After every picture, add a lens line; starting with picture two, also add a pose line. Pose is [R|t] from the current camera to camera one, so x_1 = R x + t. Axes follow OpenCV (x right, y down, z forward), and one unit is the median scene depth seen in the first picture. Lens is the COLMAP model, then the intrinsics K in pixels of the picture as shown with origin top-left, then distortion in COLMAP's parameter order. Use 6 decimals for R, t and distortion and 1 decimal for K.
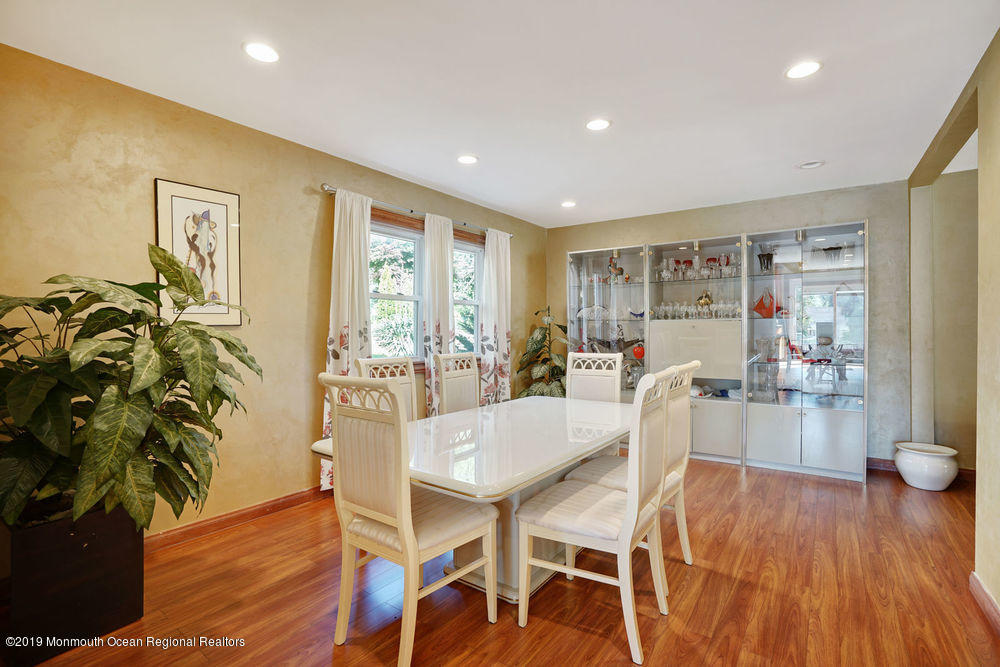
lens RADIAL K [[461.6, 0, 500.0], [0, 461.6, 333.5], [0, 0, 1]] dist [-0.063461, 0.024734]
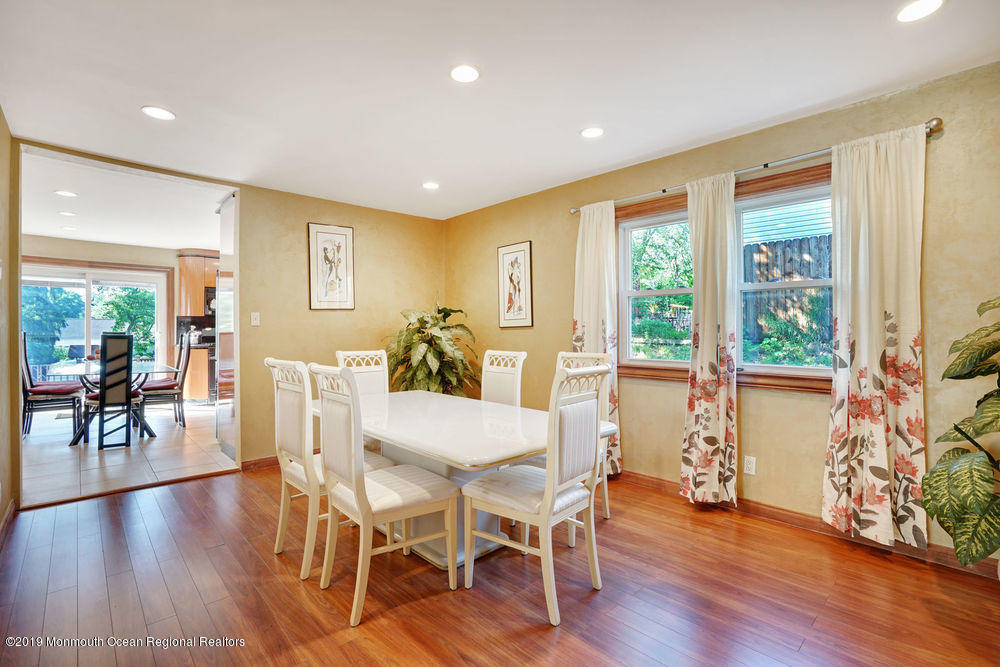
lens RADIAL K [[461.6, 0, 500.0], [0, 461.6, 333.5], [0, 0, 1]] dist [-0.063461, 0.024734]
pose [[-0.180553, 0.004357, -0.983556, 0.936778], [-0.009194, 0.999939, 0.006117, -0.001558], [0.983522, 0.010148, -0.180502, 1.136950]]
